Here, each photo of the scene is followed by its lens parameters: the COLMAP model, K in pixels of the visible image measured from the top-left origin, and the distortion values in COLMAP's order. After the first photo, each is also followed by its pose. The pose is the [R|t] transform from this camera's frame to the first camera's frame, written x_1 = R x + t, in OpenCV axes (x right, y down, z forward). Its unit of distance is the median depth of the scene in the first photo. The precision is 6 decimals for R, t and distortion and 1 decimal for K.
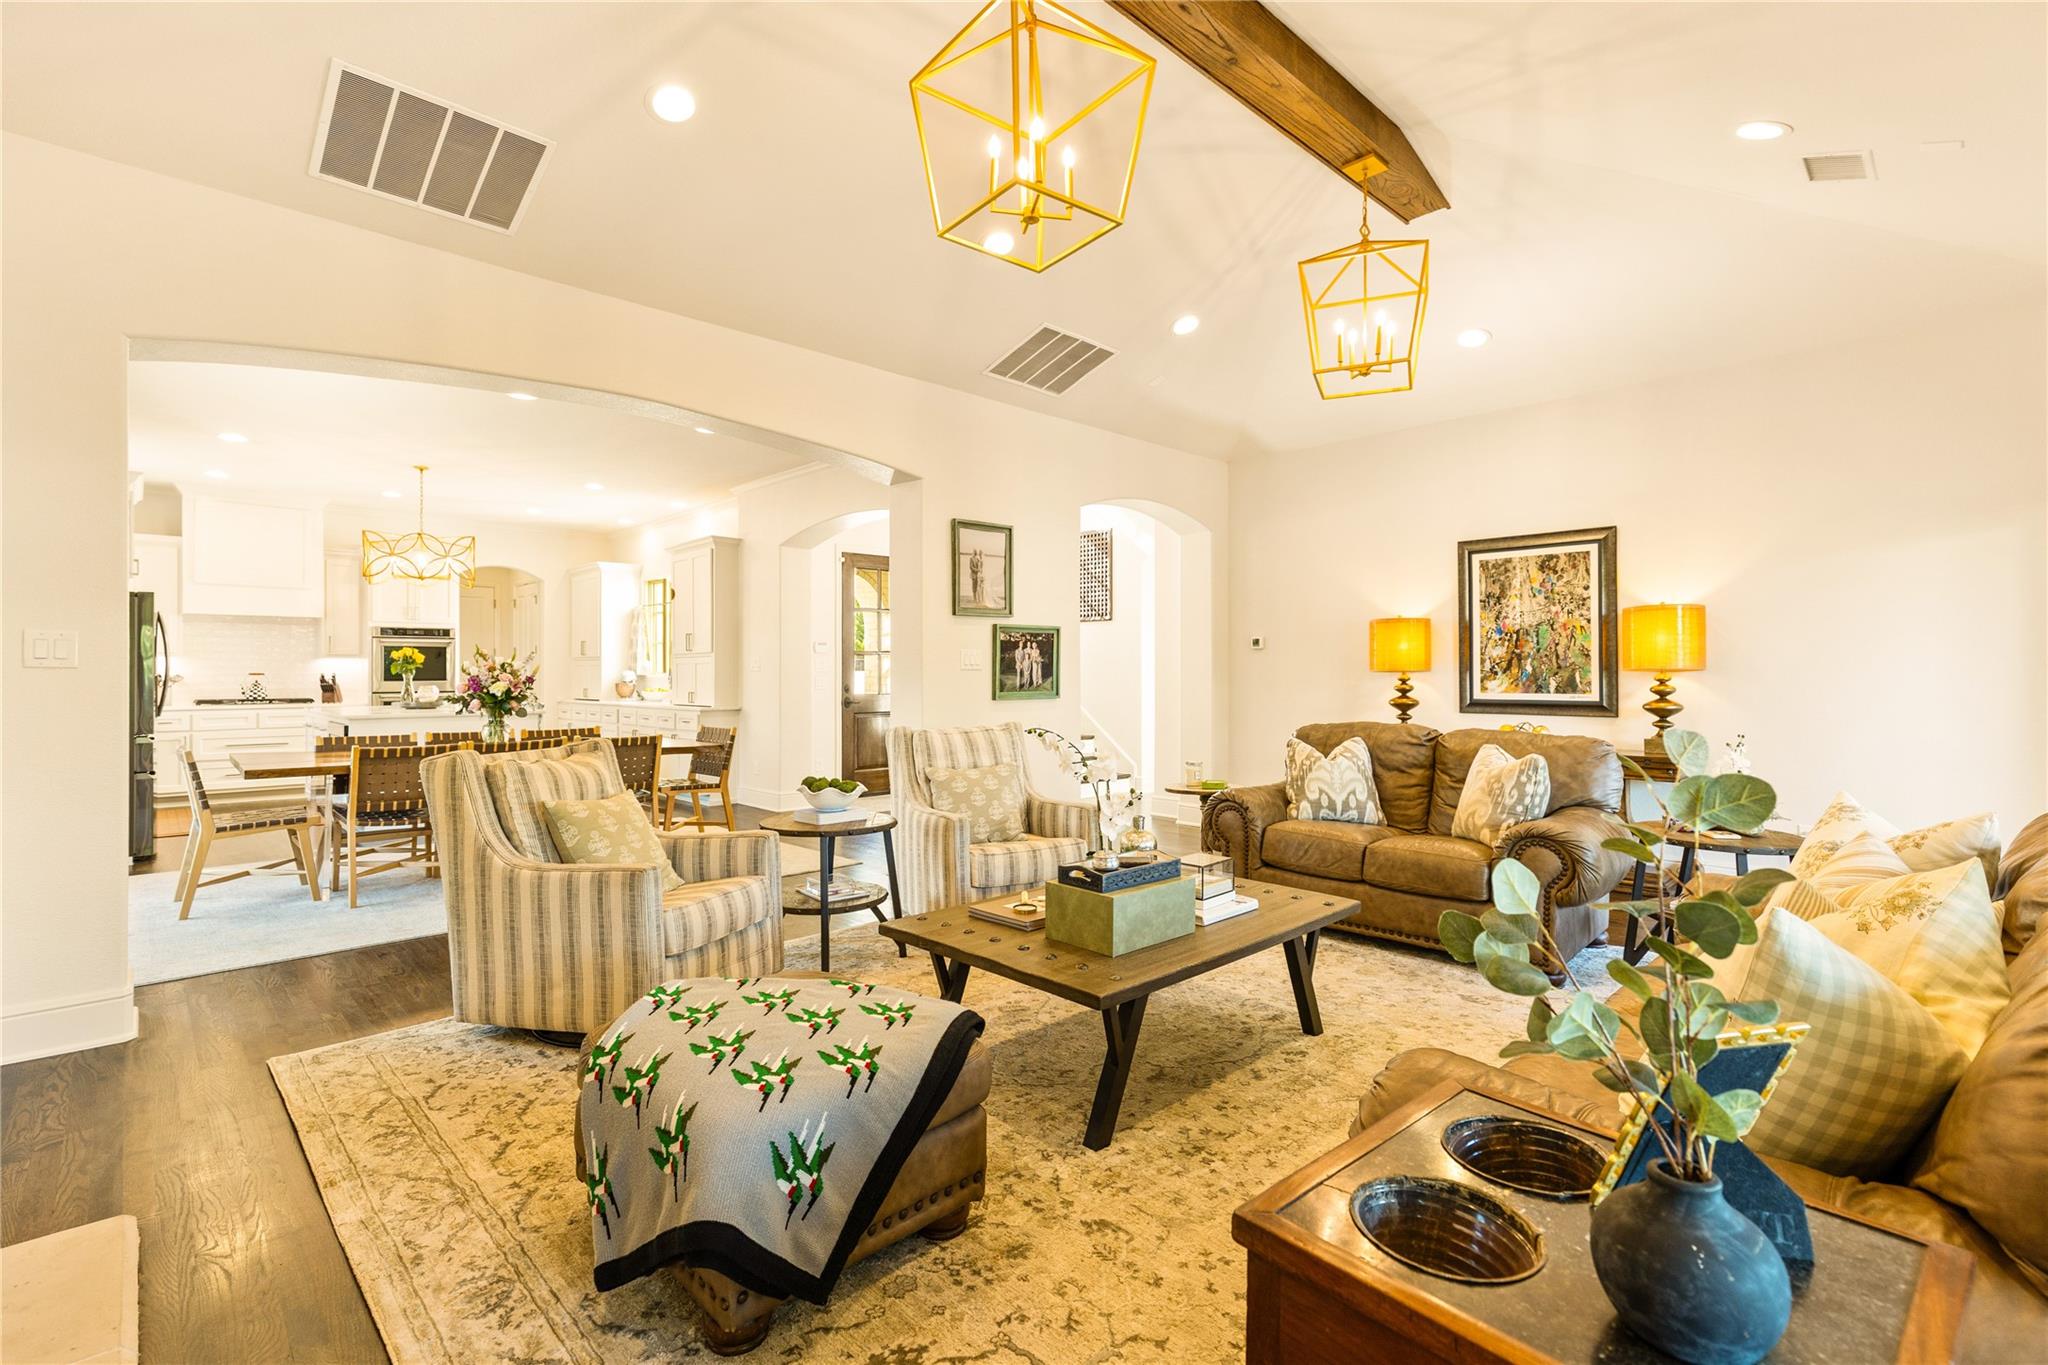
lens RADIAL K [[925.6, 0, 1030.0], [0, 925.6, 674.1], [0, 0, 1]] dist [0.004676, 0.000025]
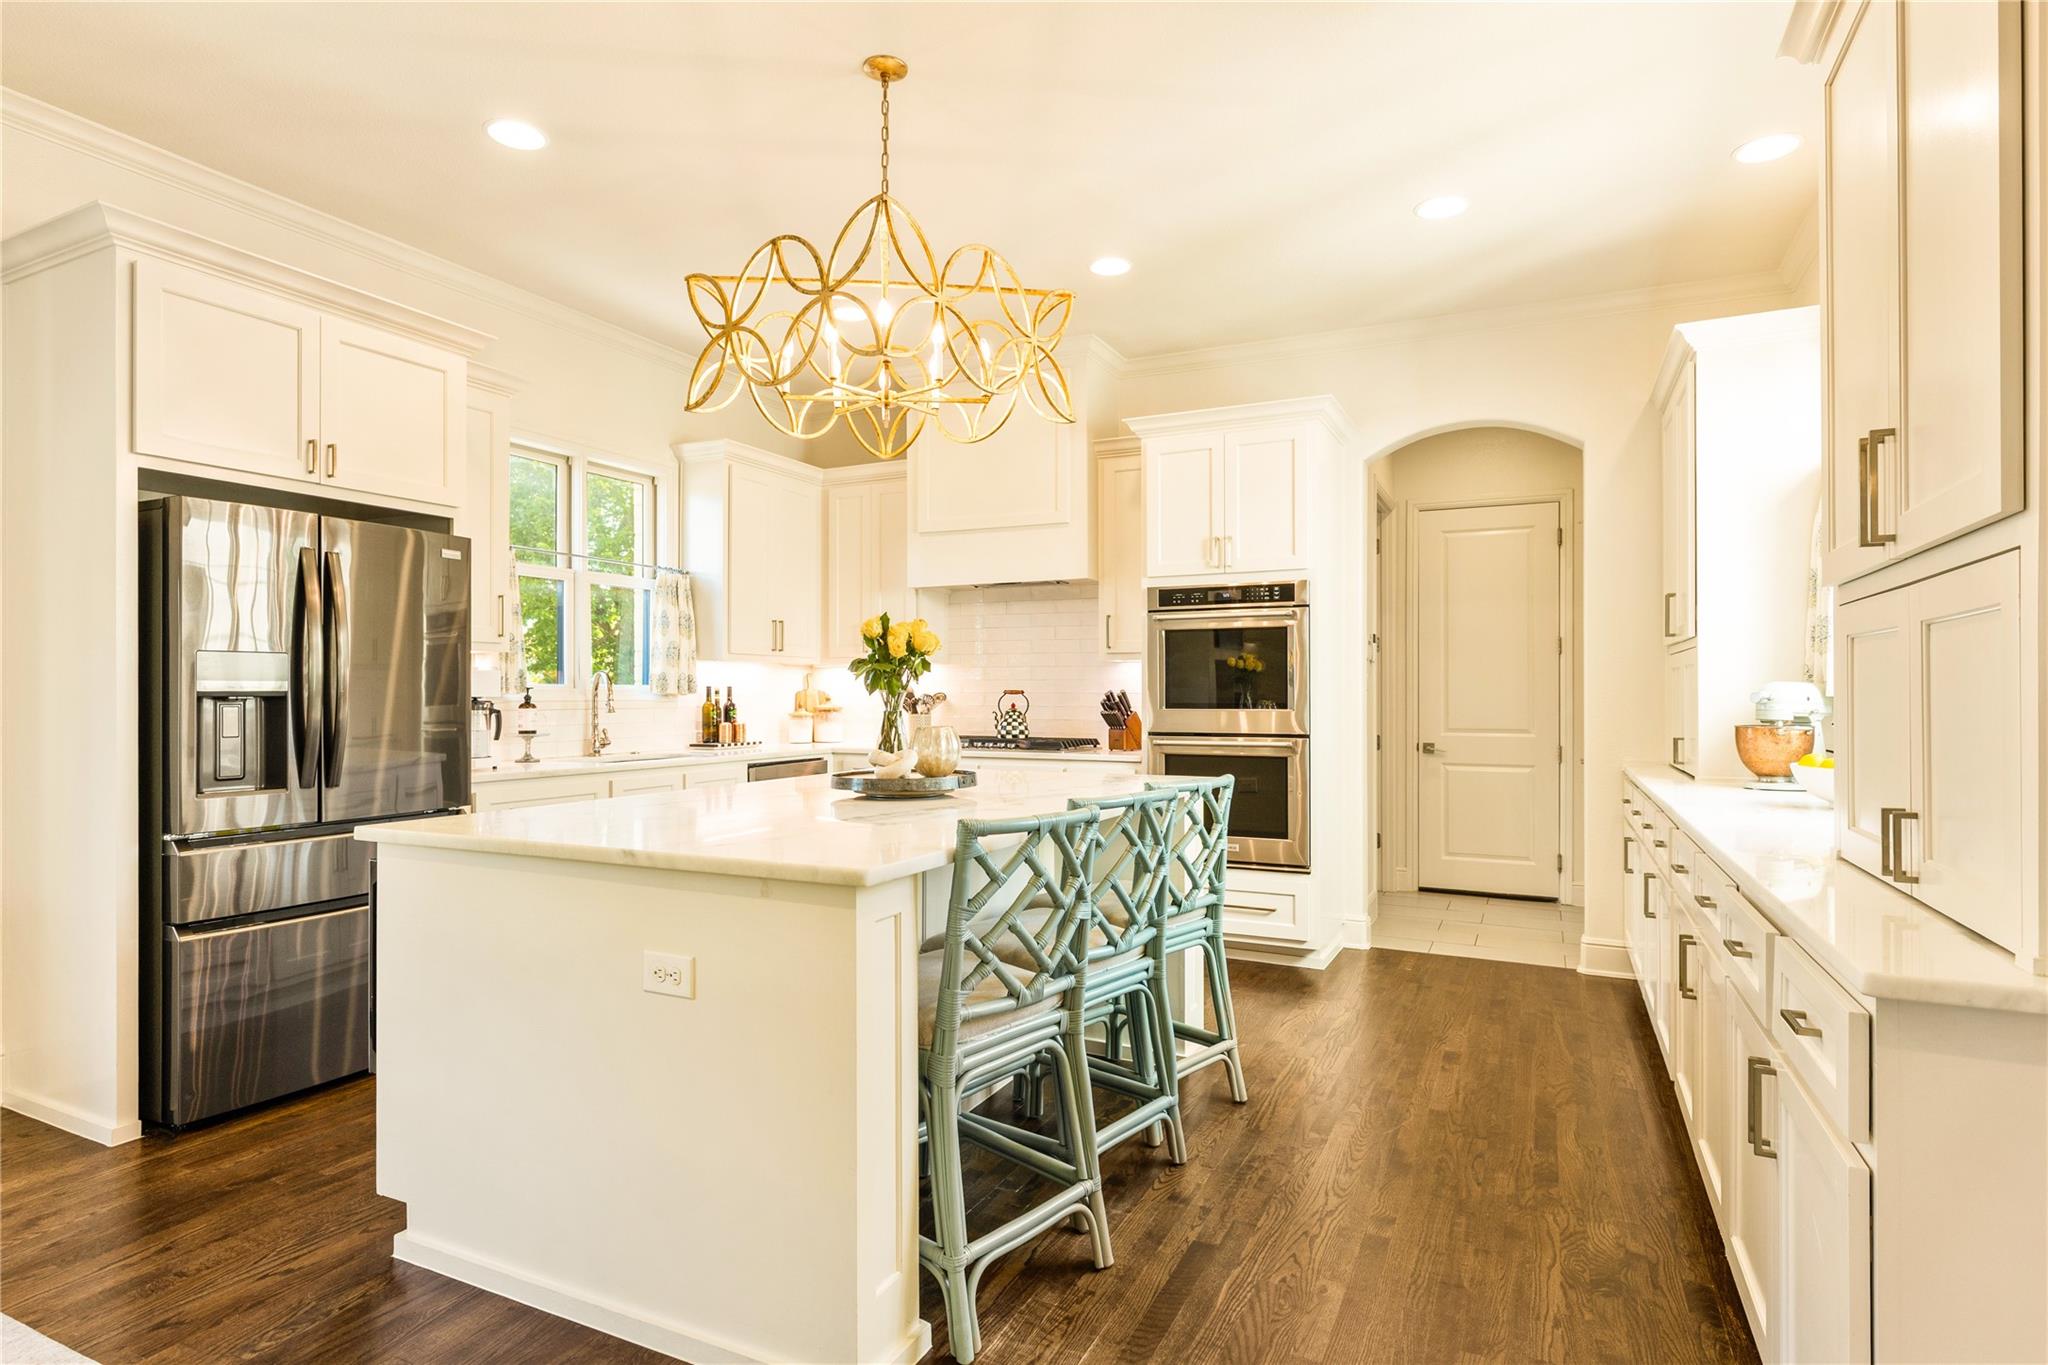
lens RADIAL K [[1067.0, 0, 1024.0], [0, 1067.0, 682.5], [0, 0, 1]] dist [-0.000553, 0.000074]
pose [[0.337865, -0.009374, -0.941148, -0.233980], [0.000162, 0.999951, -0.009902, 0.000194], [0.941195, 0.003193, 0.337850, 0.763946]]
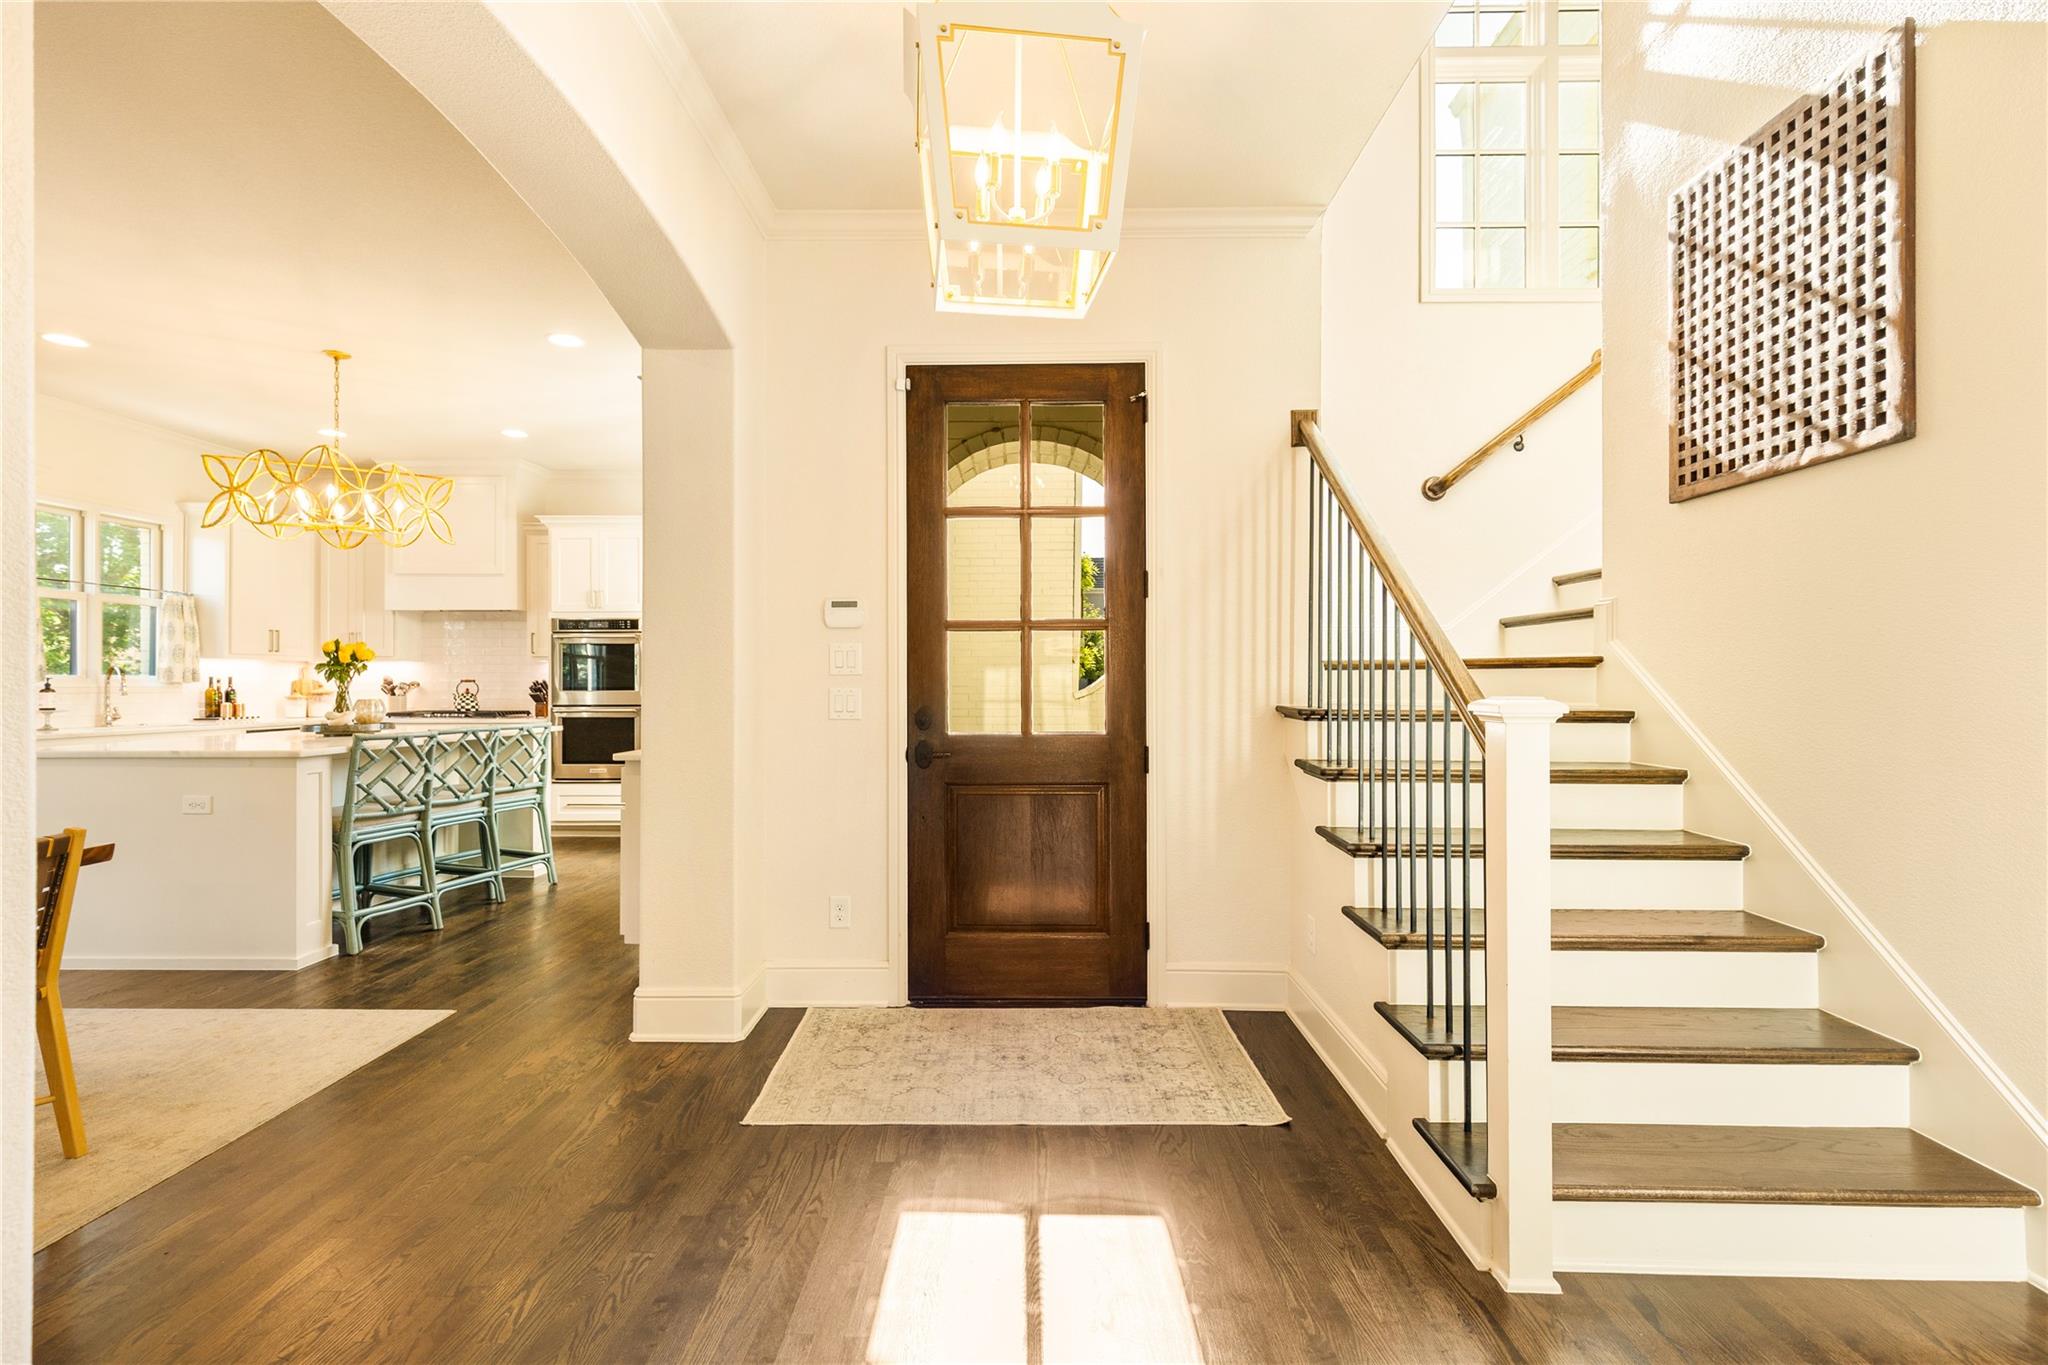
lens RADIAL K [[925.6, 0, 1030.0], [0, 925.6, 674.1], [0, 0, 1]] dist [0.004676, 0.000025]
pose [[0.708823, -0.005719, -0.705363, 0.102433], [0.000100, 0.999968, -0.008007, 0.000246], [0.705387, 0.005605, 0.708801, 0.736986]]
